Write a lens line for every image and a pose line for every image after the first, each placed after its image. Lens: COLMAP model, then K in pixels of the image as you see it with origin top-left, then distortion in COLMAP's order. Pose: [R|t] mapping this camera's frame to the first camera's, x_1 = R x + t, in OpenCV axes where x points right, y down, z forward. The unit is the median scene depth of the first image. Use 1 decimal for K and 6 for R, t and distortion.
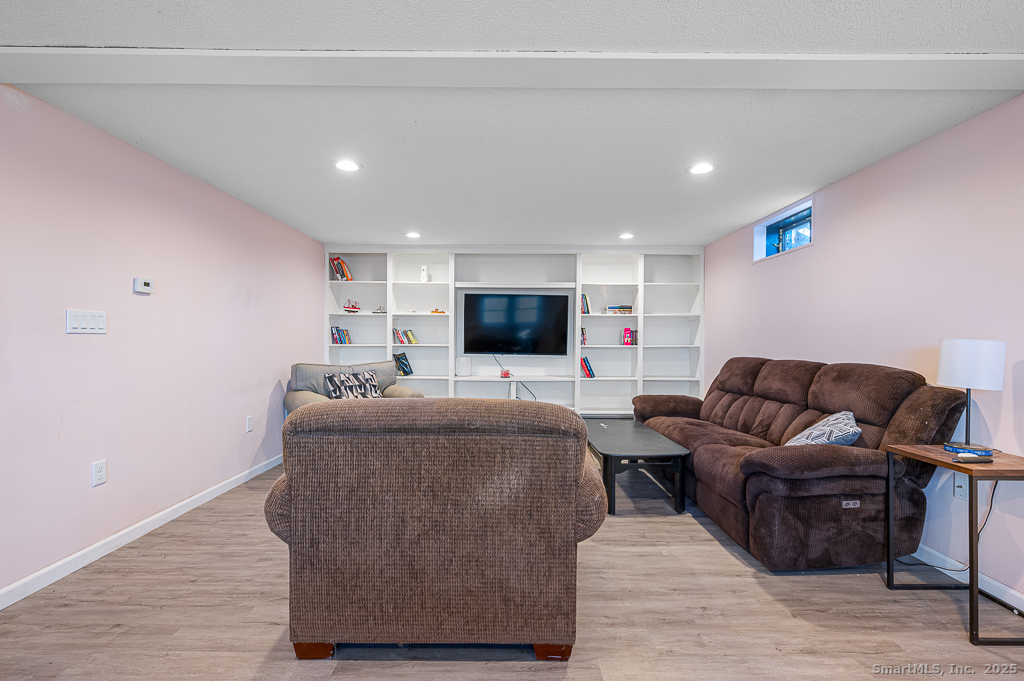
lens RADIAL K [[465.0, 0, 512.6], [0, 465.0, 342.0], [0, 0, 1]] dist [-0.004280, 0.001144]
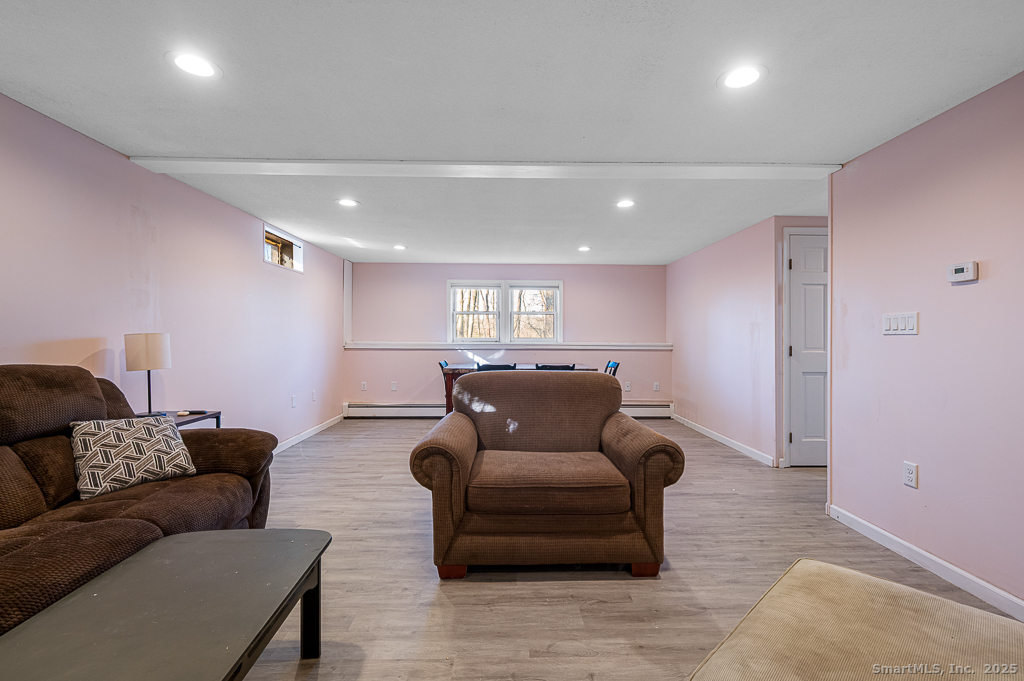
lens RADIAL K [[465.0, 0, 512.4], [0, 465.0, 336.5], [0, 0, 1]] dist [-0.004280, 0.001144]
pose [[-0.999590, -0.010582, -0.026604, -0.009461], [-0.010642, 0.999941, 0.002102, -0.006322], [0.026580, 0.002384, -0.999644, 2.032874]]
